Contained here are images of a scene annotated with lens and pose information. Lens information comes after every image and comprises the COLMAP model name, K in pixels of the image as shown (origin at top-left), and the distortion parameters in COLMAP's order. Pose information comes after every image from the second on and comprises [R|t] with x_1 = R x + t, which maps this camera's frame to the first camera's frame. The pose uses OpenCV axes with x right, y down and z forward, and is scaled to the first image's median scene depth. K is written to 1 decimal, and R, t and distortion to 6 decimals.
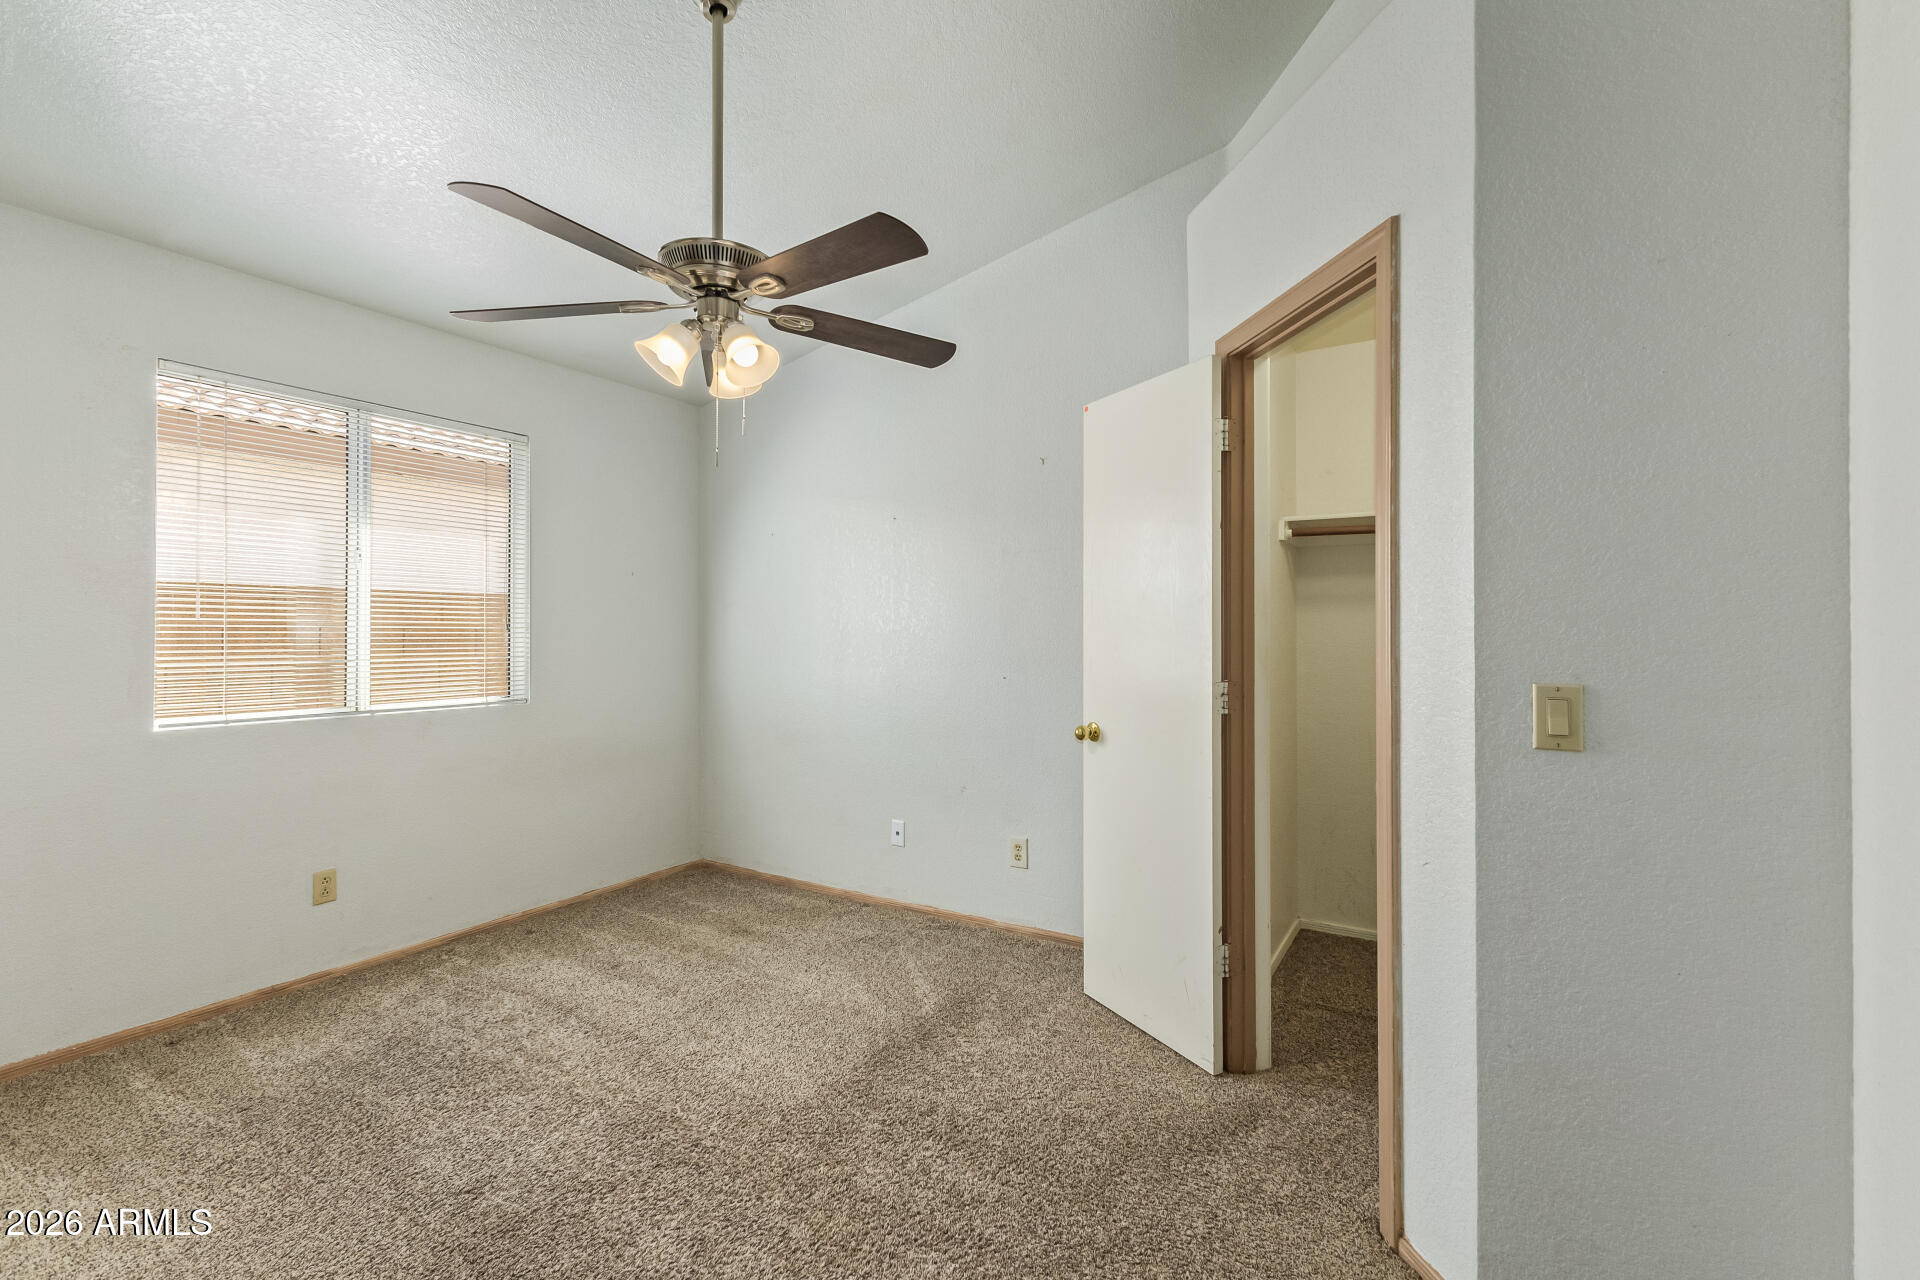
lens RADIAL K [[831.0, 0, 957.6], [0, 831.0, 632.5], [0, 0, 1]] dist [0.008688, -0.000405]
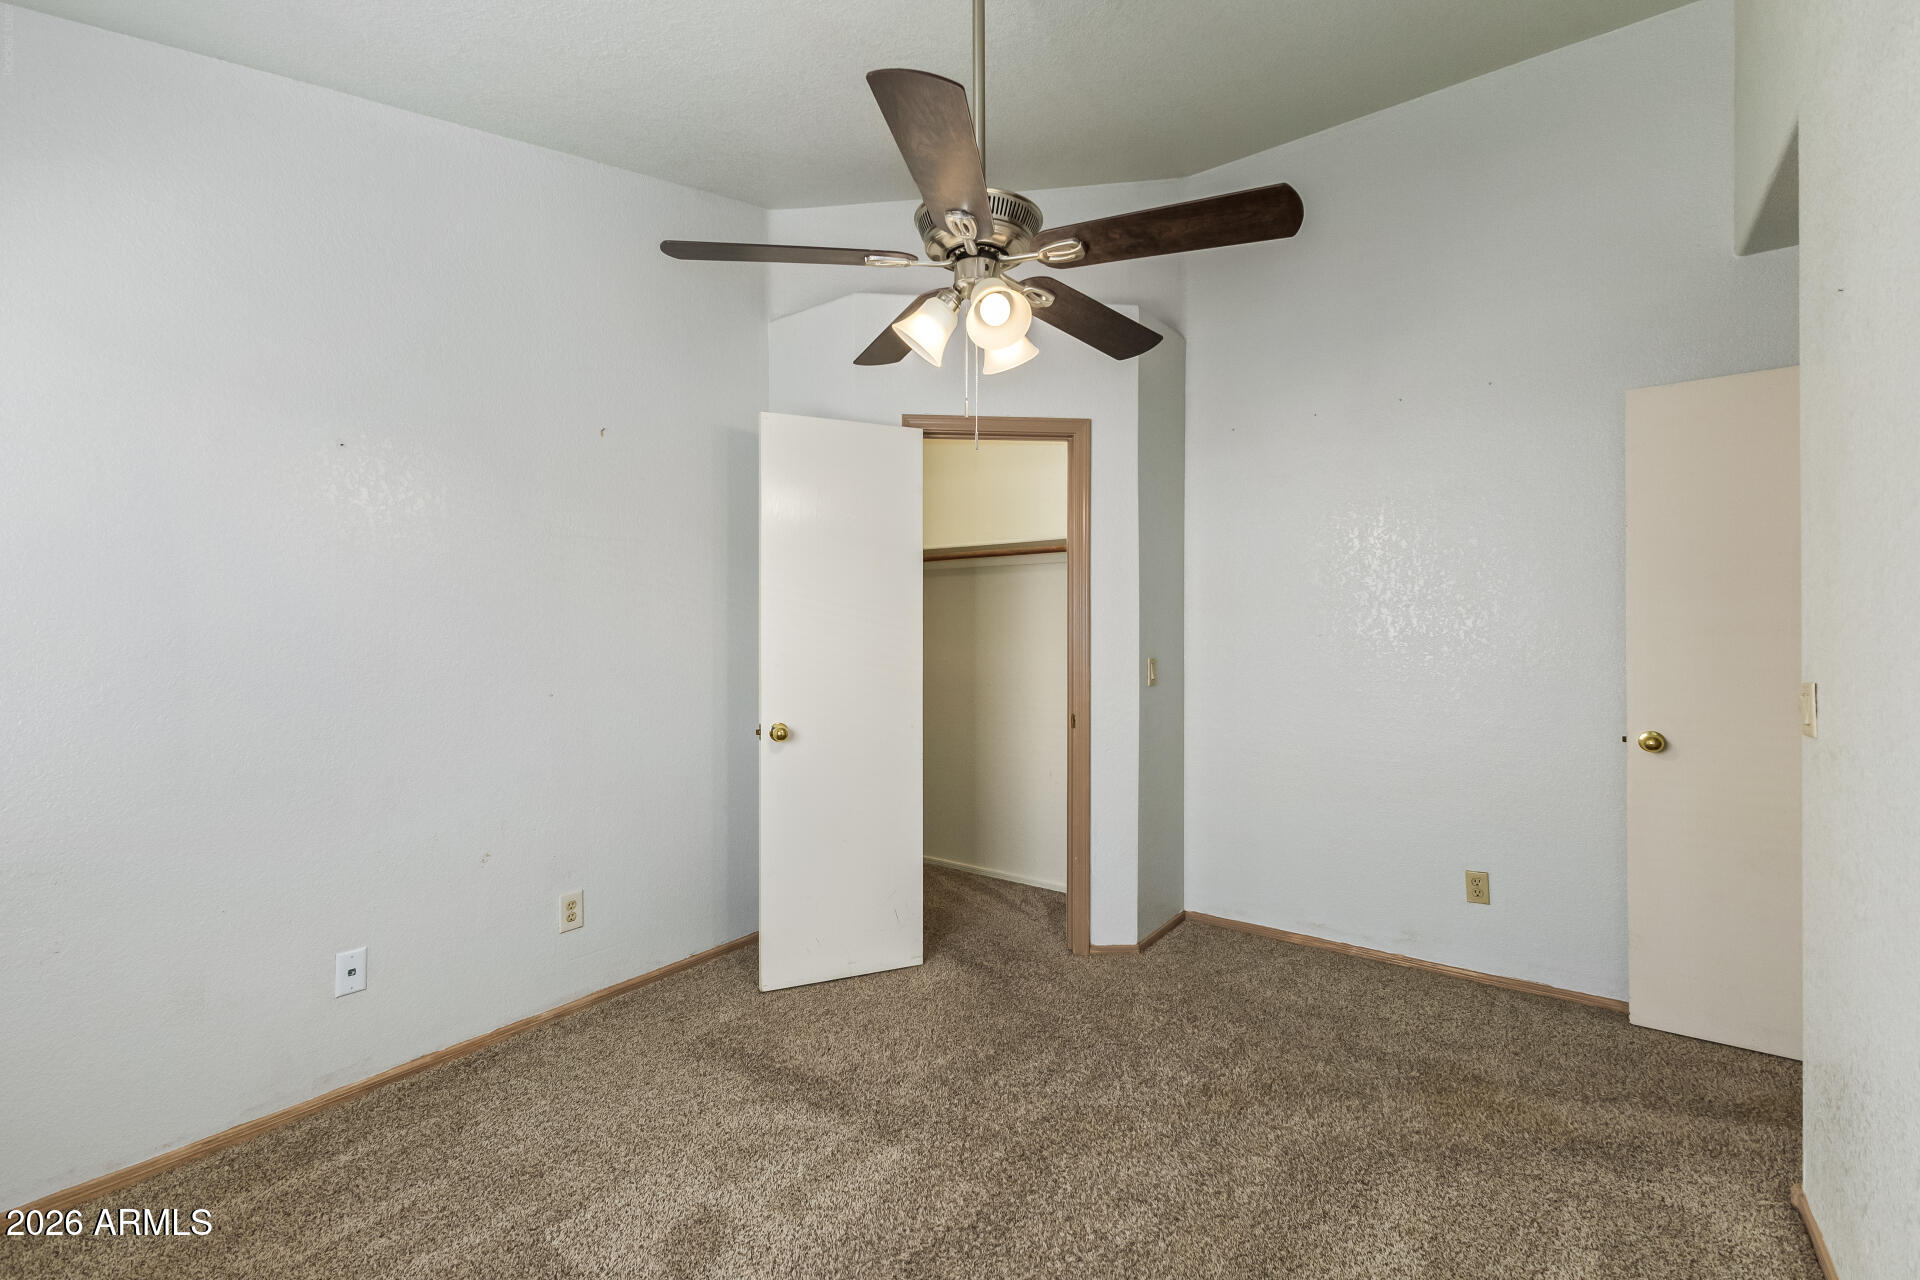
lens RADIAL K [[831.0, 0, 957.4], [0, 831.0, 636.3], [0, 0, 1]] dist [0.008688, -0.000405]
pose [[0.084209, -0.002309, 0.996445, -0.697895], [0.005261, 0.999984, 0.001872, -0.000185], [-0.996434, 0.005084, 0.084220, 0.561890]]
